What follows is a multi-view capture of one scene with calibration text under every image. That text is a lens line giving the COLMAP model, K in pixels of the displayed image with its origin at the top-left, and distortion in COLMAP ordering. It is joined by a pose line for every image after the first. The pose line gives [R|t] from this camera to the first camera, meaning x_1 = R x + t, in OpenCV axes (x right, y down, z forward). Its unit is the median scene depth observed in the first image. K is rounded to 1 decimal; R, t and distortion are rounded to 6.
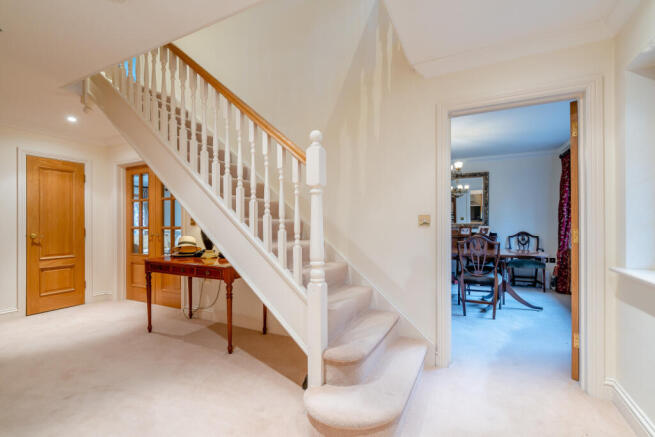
lens RADIAL K [[298.2, 0, 328.6], [0, 298.2, 222.6], [0, 0, 1]] dist [0.001194, 0.000342]
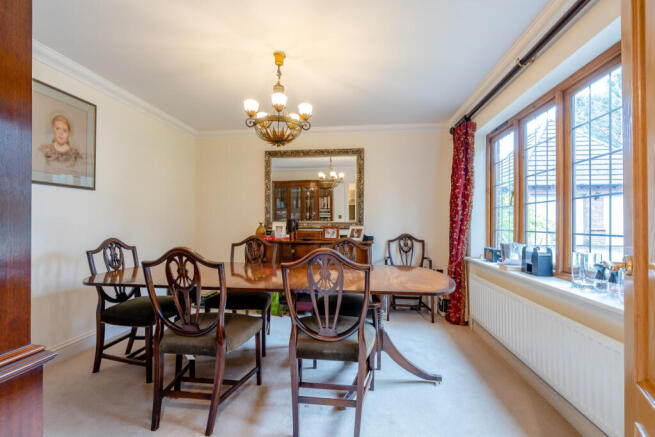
lens RADIAL K [[298.2, 0, 327.1], [0, 298.2, 219.1], [0, 0, 1]] dist [0.001194, 0.000342]
pose [[0.942275, 0.011995, 0.334626, 0.243844], [-0.009816, 0.999918, -0.008202, 0.002338], [-0.334697, 0.004444, 0.942315, 0.404305]]
